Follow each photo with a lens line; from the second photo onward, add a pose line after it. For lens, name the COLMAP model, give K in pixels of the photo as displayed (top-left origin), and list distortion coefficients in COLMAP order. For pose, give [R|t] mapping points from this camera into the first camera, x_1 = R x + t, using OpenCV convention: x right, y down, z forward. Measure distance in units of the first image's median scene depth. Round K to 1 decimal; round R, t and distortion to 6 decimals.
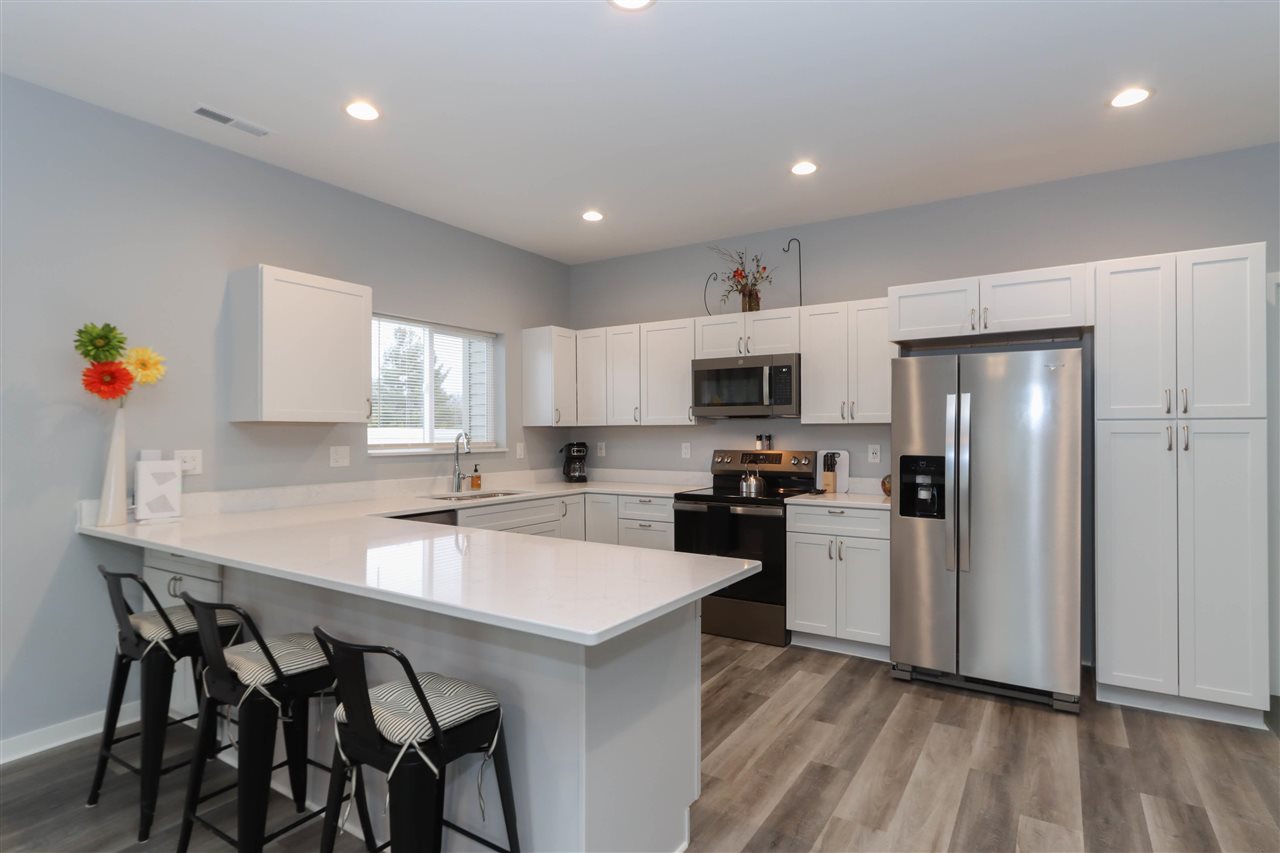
lens RADIAL K [[648.9, 0, 640.5], [0, 648.9, 425.8], [0, 0, 1]] dist [-0.000624, 0.001083]
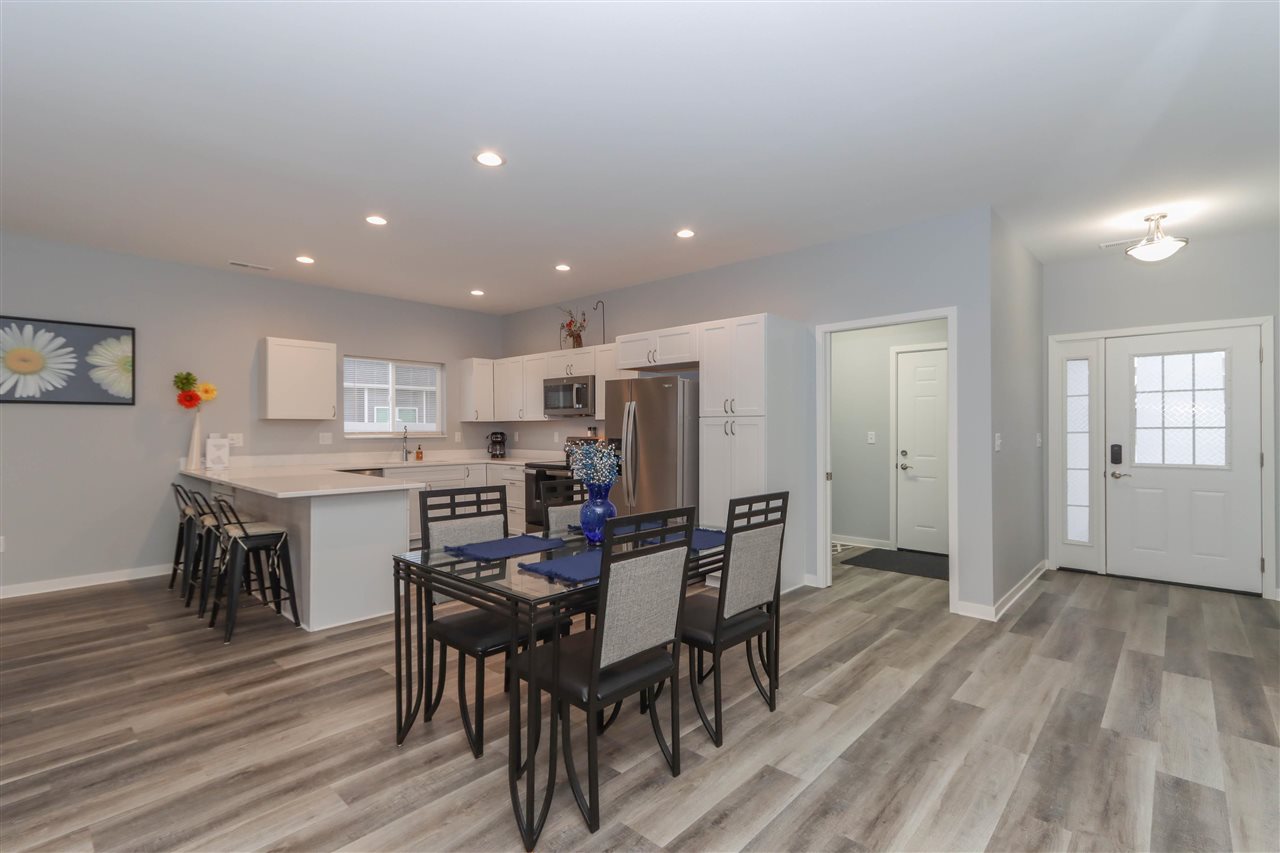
lens RADIAL K [[589.0, 0, 645.8], [0, 589.0, 430.9], [0, 0, 1]] dist [0.002510, -0.000740]
pose [[0.984986, 0.002265, -0.172620, 0.615998], [0.000397, 0.999882, 0.015384, 0.001774], [0.172634, -0.015222, 0.984868, -0.397552]]
